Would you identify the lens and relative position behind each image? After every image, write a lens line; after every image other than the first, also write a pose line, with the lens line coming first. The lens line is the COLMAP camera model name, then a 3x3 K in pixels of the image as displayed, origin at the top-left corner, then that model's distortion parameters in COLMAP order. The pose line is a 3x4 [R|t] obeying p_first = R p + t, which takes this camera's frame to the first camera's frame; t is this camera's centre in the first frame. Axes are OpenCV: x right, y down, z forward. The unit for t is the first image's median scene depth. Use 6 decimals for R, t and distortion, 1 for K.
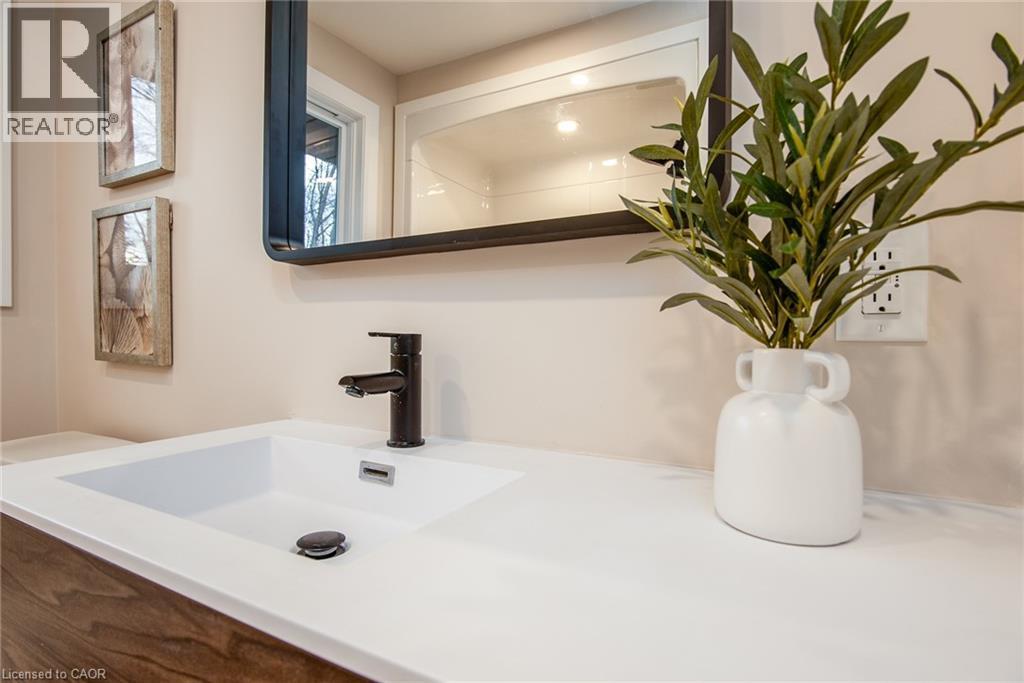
lens RADIAL K [[445.2, 0, 516.9], [0, 445.2, 342.9], [0, 0, 1]] dist [-0.014485, -0.000037]
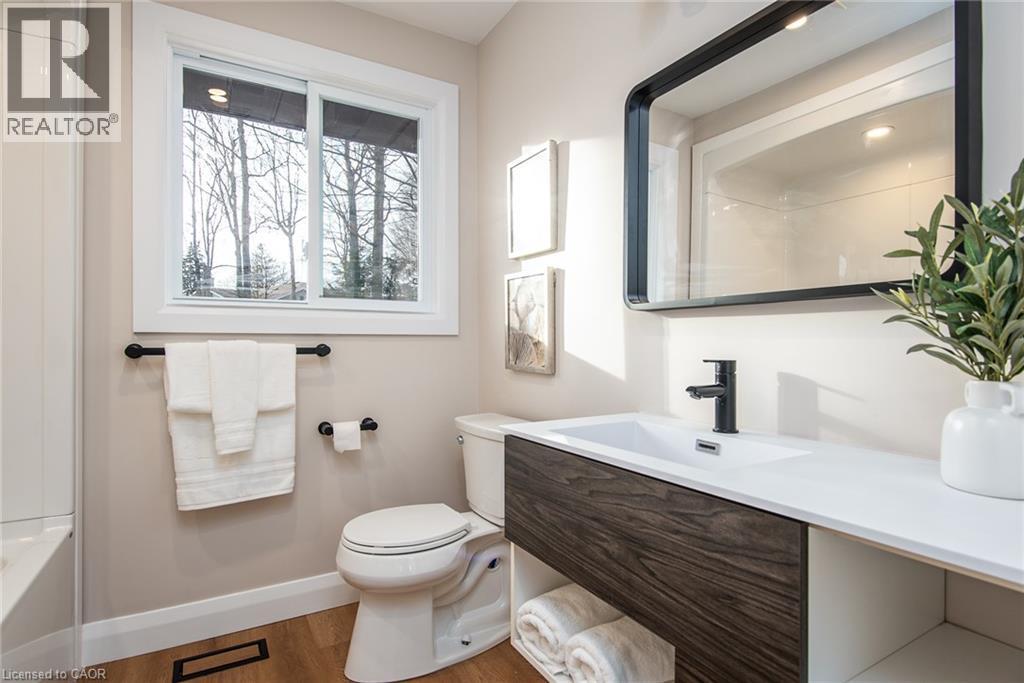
lens RADIAL K [[513.4, 0, 515.2], [0, 513.4, 343.9], [0, 0, 1]] dist [-0.001604, -0.000173]
pose [[0.851718, -0.003364, -0.523989, 0.063653], [0.001482, 0.999991, -0.004010, -0.072062], [0.523998, 0.002639, 0.851715, -0.919274]]
